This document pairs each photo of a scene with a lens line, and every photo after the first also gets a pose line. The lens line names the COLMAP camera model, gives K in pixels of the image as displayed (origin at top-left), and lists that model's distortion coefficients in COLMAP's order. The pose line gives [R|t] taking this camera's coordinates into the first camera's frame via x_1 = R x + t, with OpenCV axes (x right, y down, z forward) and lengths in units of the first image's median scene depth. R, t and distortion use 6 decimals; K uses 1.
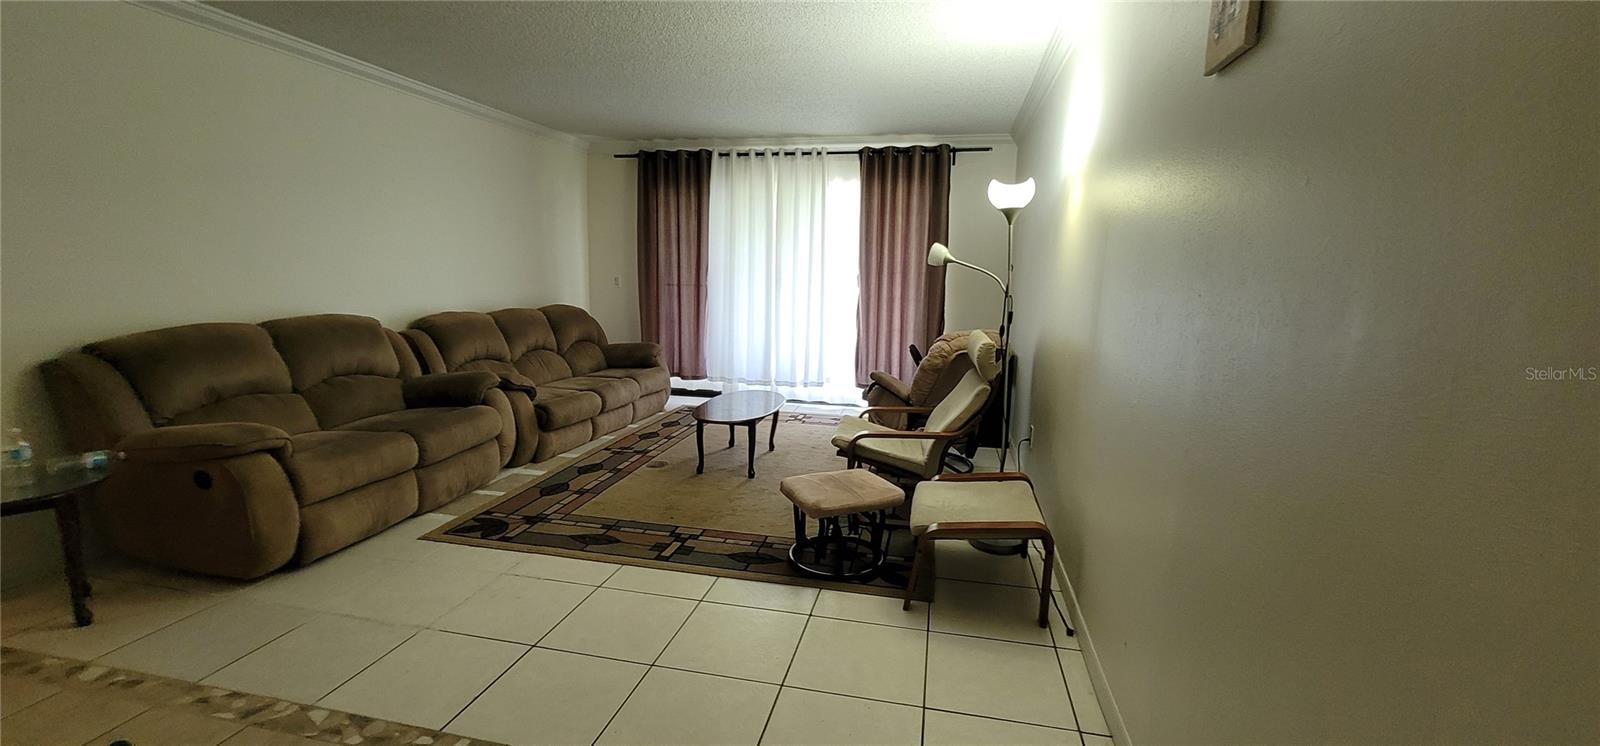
lens RADIAL K [[653.7, 0, 801.4], [0, 653.7, 382.0], [0, 0, 1]] dist [-0.006578, 0.002099]
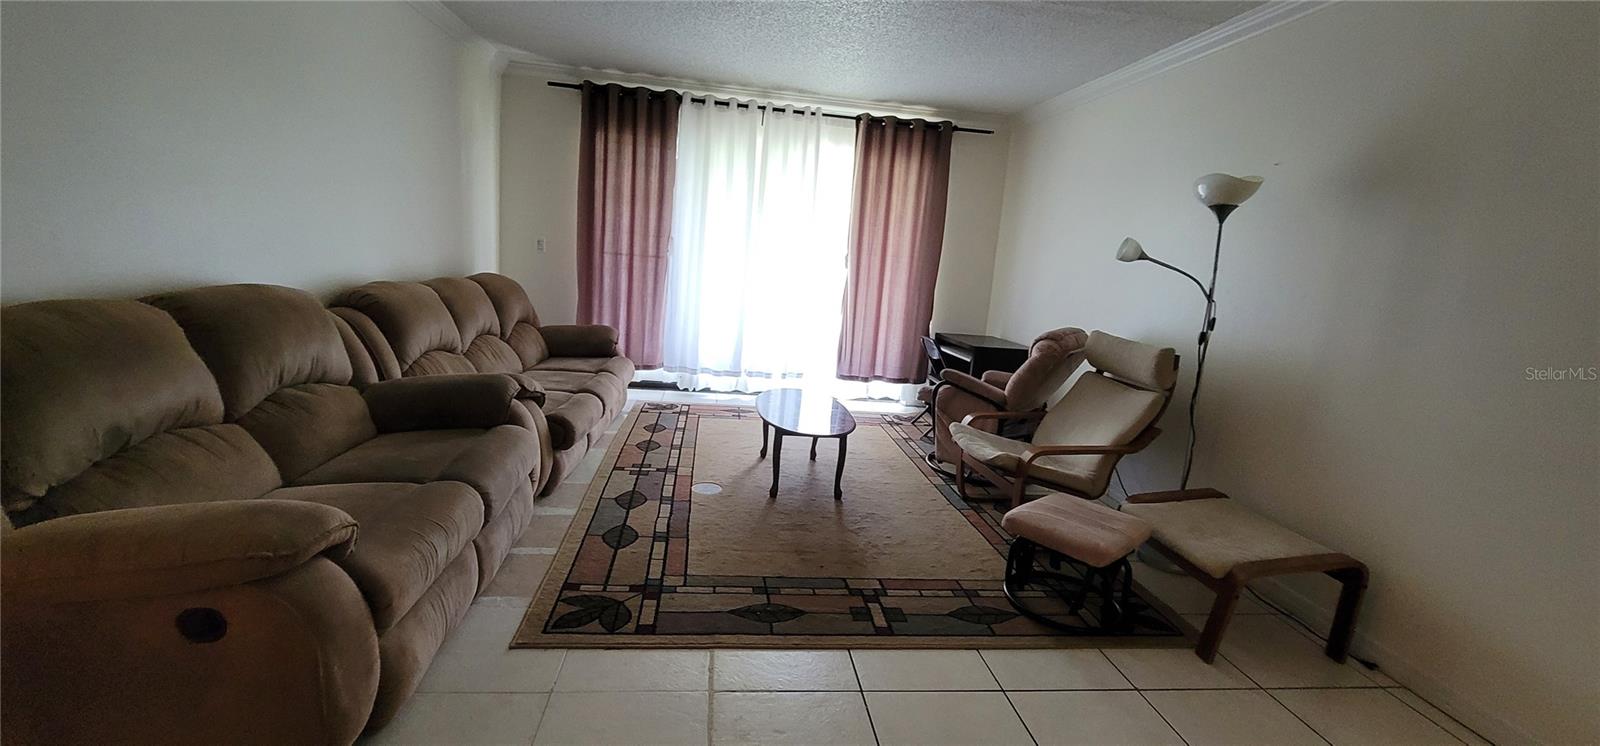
lens RADIAL K [[653.7, 0, 805.5], [0, 653.7, 380.0], [0, 0, 1]] dist [-0.006578, 0.002099]
pose [[0.943724, -0.007774, 0.330642, -0.471104], [-0.005502, 0.999216, 0.039198, -0.045594], [-0.330688, -0.038812, 0.942942, 0.275564]]
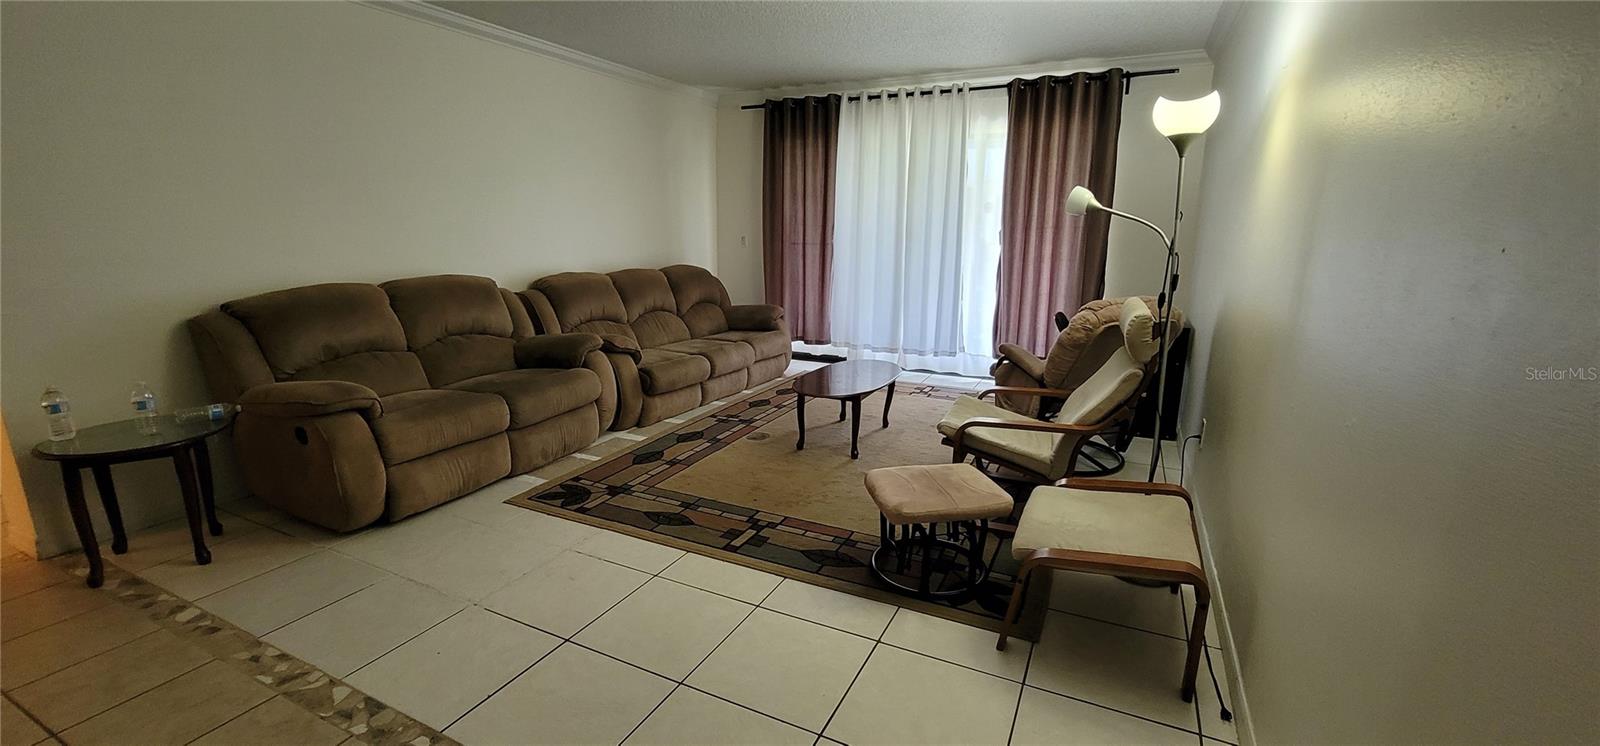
lens RADIAL K [[653.7, 0, 798.7], [0, 653.7, 382.1], [0, 0, 1]] dist [-0.006578, 0.002099]
pose [[0.970073, 0.042062, -0.239144, 0.072883], [-0.027468, 0.997570, 0.064035, -0.017260], [0.241256, -0.055550, 0.968870, 0.135456]]
